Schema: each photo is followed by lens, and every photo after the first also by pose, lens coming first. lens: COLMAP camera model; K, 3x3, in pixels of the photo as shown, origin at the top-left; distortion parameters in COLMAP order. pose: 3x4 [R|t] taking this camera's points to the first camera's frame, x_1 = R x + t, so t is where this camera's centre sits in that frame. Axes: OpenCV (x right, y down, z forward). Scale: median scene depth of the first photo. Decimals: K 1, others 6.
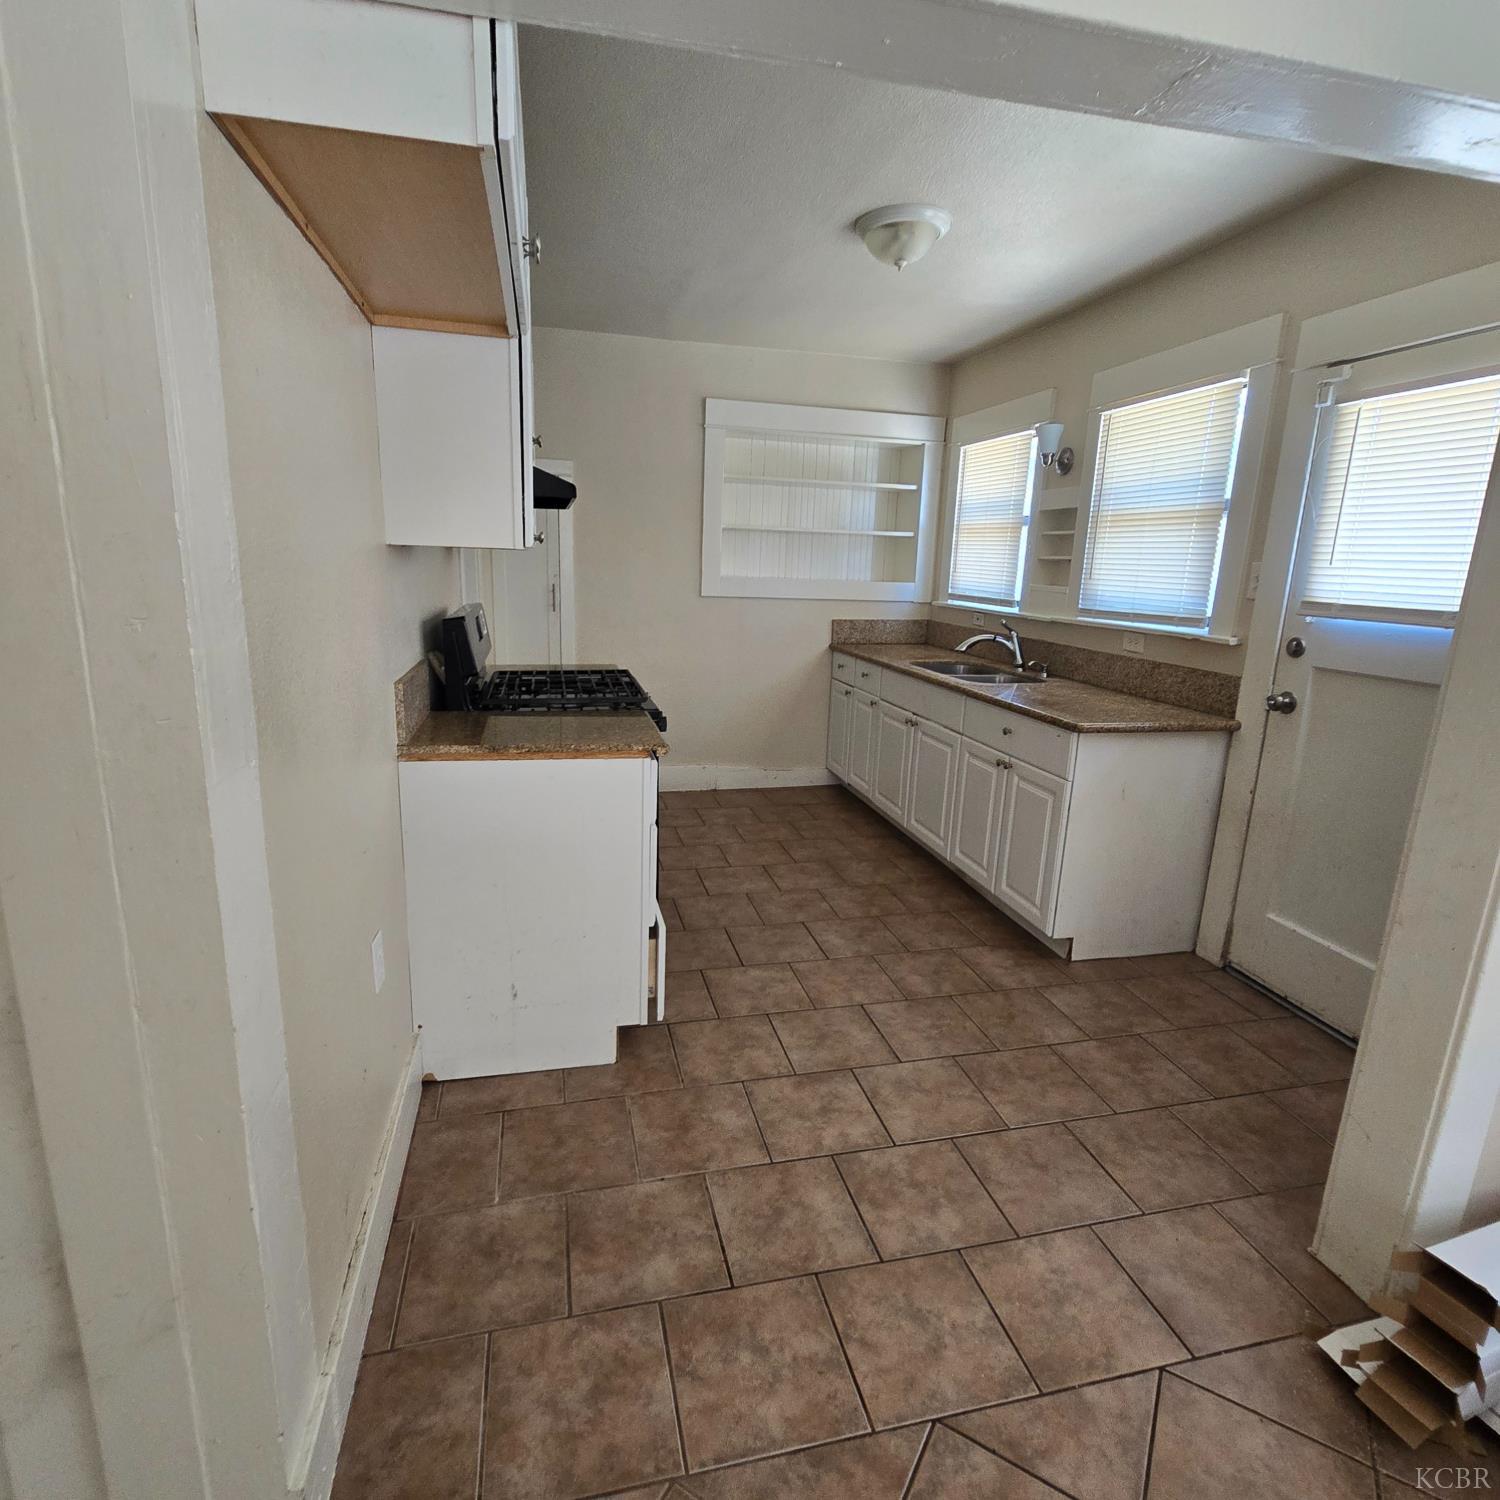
lens RADIAL K [[824.0, 0, 748.1], [0, 824.0, 751.5], [0, 0, 1]] dist [0.000414, 0.001116]
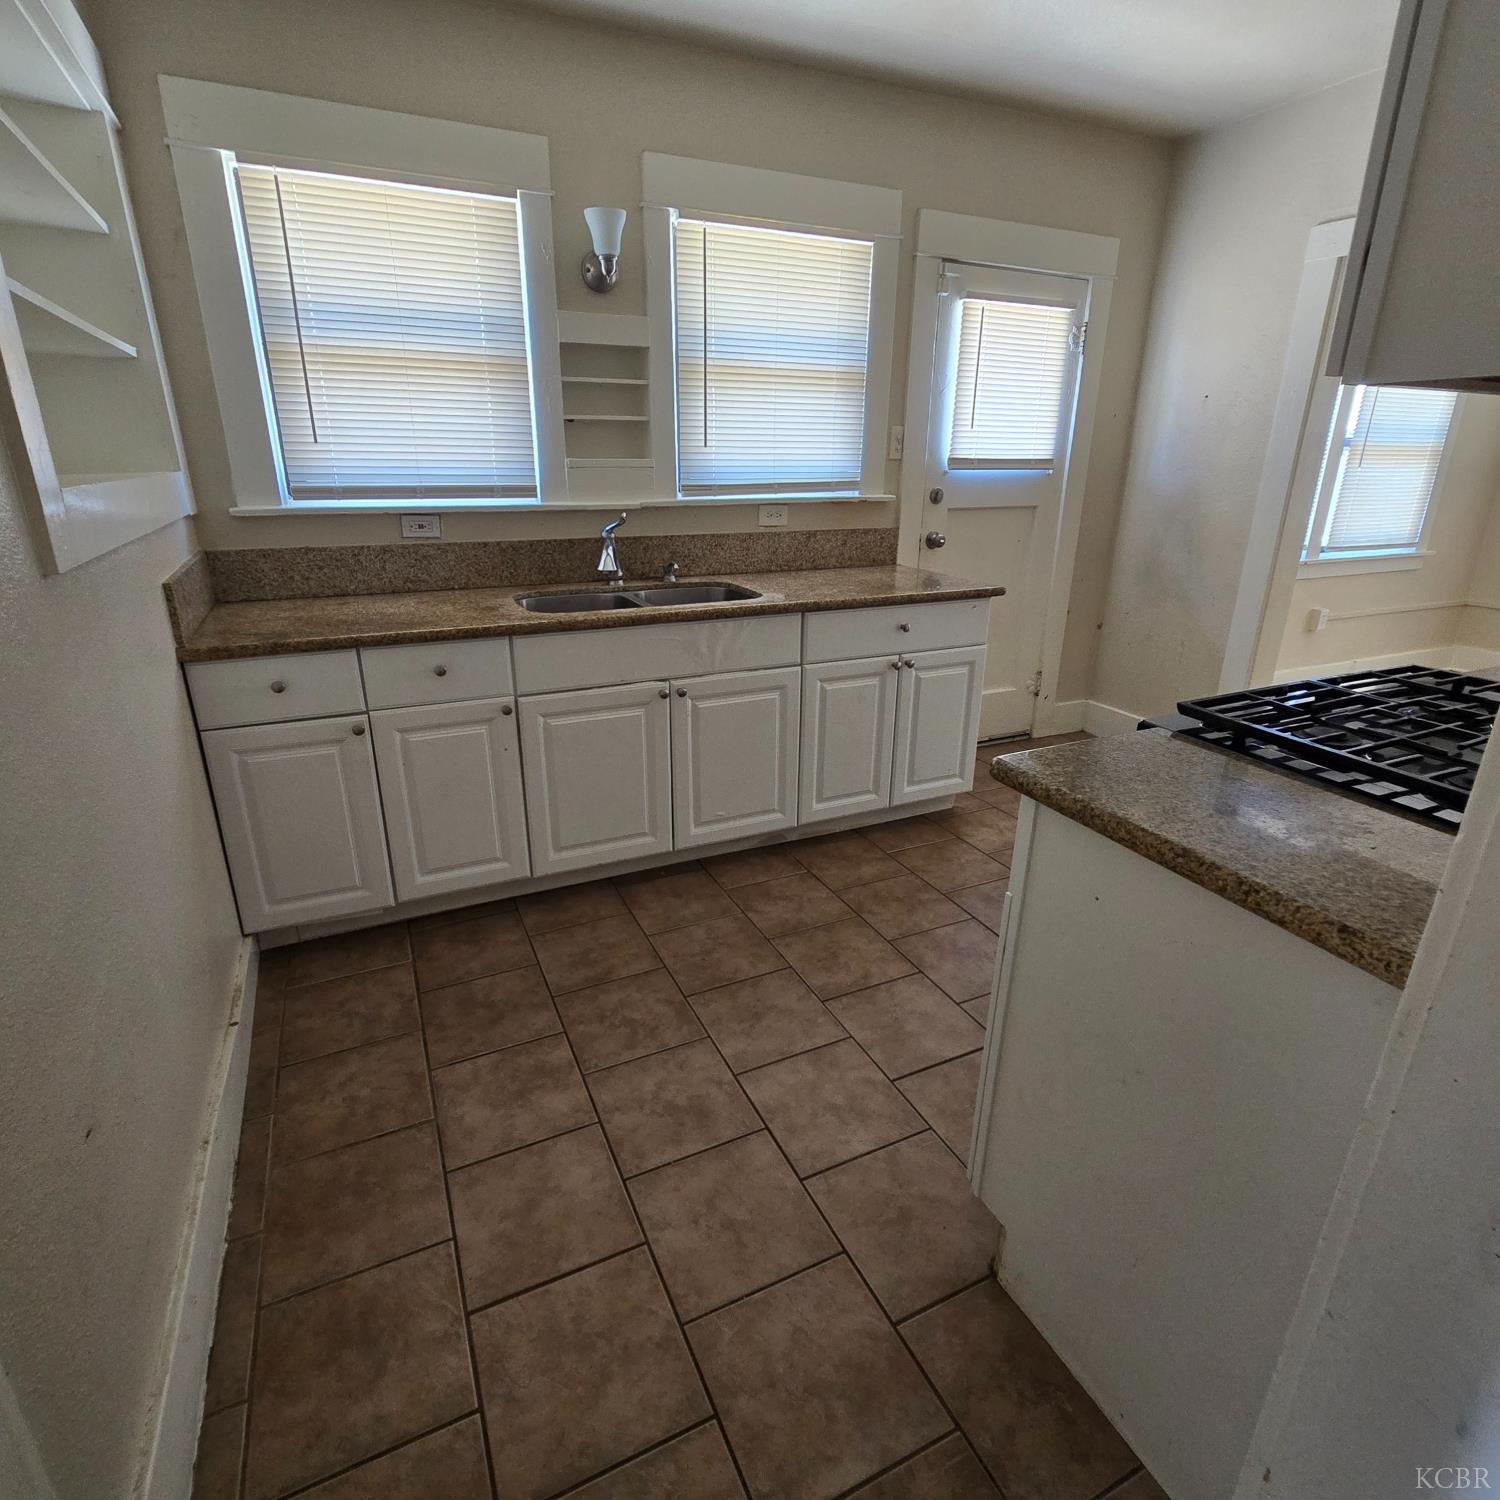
lens RADIAL K [[824.0, 0, 746.7], [0, 824.0, 746.2], [0, 0, 1]] dist [0.000414, 0.001116]
pose [[-0.193736, -0.363182, 0.911353, -0.448911], [0.210848, 0.891831, 0.400225, -0.267617], [-0.958128, 0.269695, -0.096203, 1.140667]]
